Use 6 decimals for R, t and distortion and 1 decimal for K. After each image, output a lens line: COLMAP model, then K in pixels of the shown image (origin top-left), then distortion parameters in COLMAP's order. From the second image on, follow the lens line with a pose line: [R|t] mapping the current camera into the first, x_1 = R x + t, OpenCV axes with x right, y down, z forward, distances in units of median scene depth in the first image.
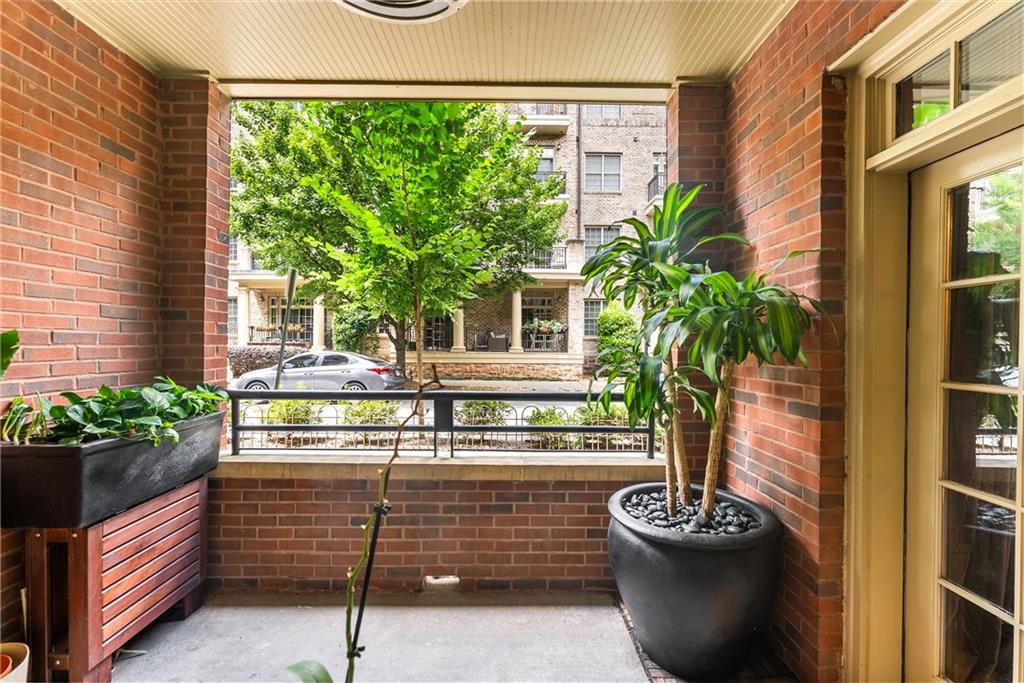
lens RADIAL K [[411.8, 0, 509.8], [0, 411.8, 340.9], [0, 0, 1]] dist [-0.000419, -0.000254]
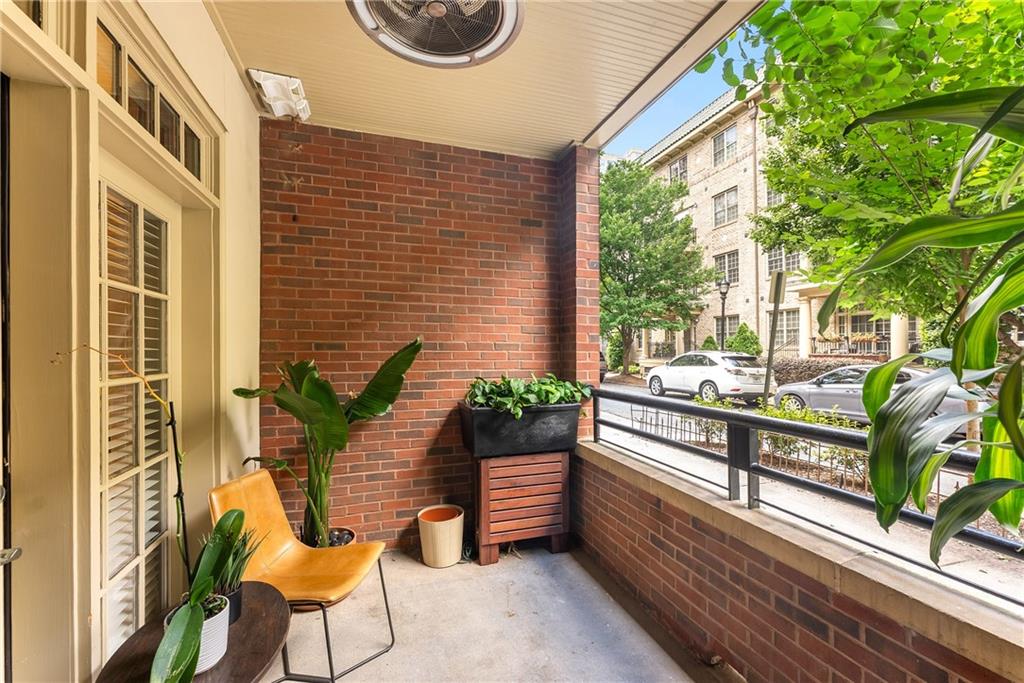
lens RADIAL K [[411.8, 0, 509.1], [0, 411.8, 348.5], [0, 0, 1]] dist [-0.000419, -0.000254]
pose [[0.312096, -0.010969, -0.949987, 0.421706], [-0.000658, 0.999931, -0.011762, 0.016331], [0.950050, 0.004296, 0.312067, 0.399864]]
